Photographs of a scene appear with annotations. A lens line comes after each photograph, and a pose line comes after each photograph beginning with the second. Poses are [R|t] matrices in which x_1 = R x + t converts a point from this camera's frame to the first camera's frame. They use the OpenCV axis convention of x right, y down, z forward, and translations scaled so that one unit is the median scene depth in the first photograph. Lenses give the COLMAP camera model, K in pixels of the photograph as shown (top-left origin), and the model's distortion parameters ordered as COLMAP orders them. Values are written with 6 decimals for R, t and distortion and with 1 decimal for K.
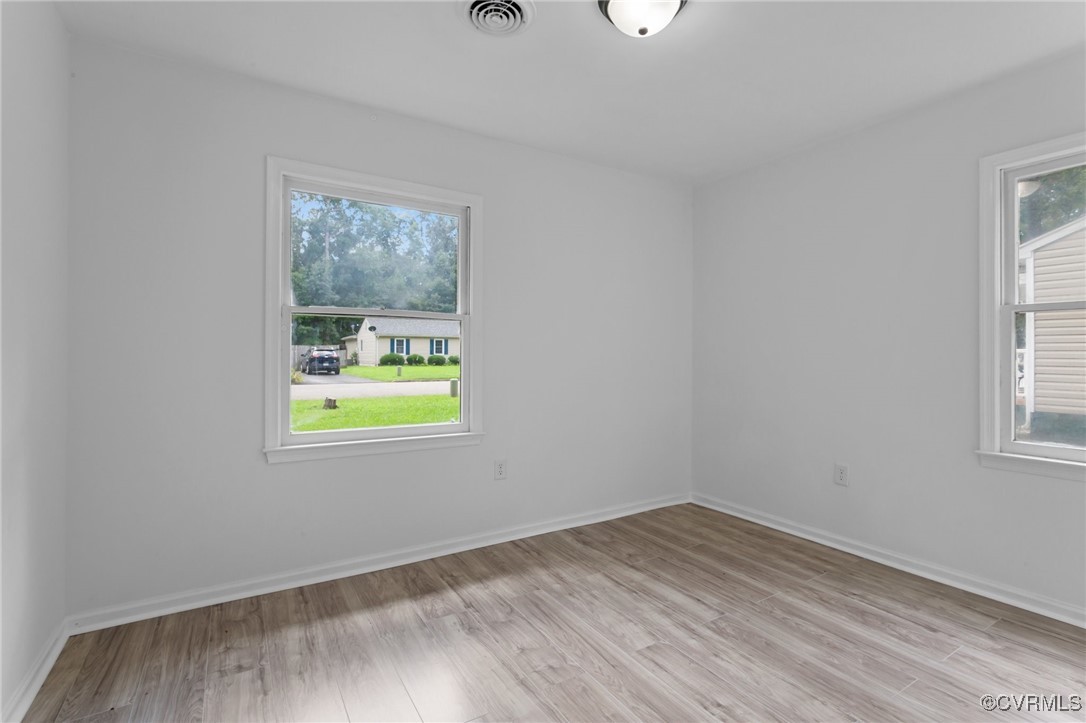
lens RADIAL K [[515.9, 0, 542.9], [0, 515.9, 357.9], [0, 0, 1]] dist [-0.002229, 0.002606]
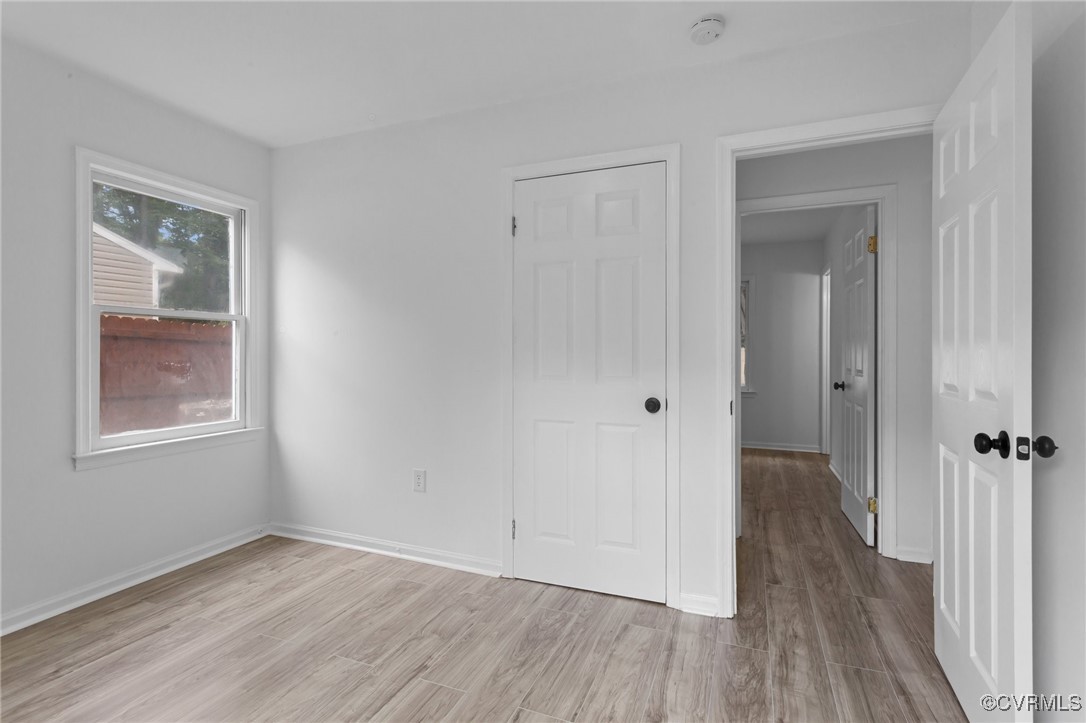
lens RADIAL K [[515.9, 0, 548.6], [0, 515.9, 357.7], [0, 0, 1]] dist [-0.002229, 0.002606]
pose [[-0.617425, -0.002026, 0.786628, -0.481174], [0.006248, 0.999953, 0.007480, -0.001411], [-0.786605, 0.009533, -0.617383, 0.995541]]
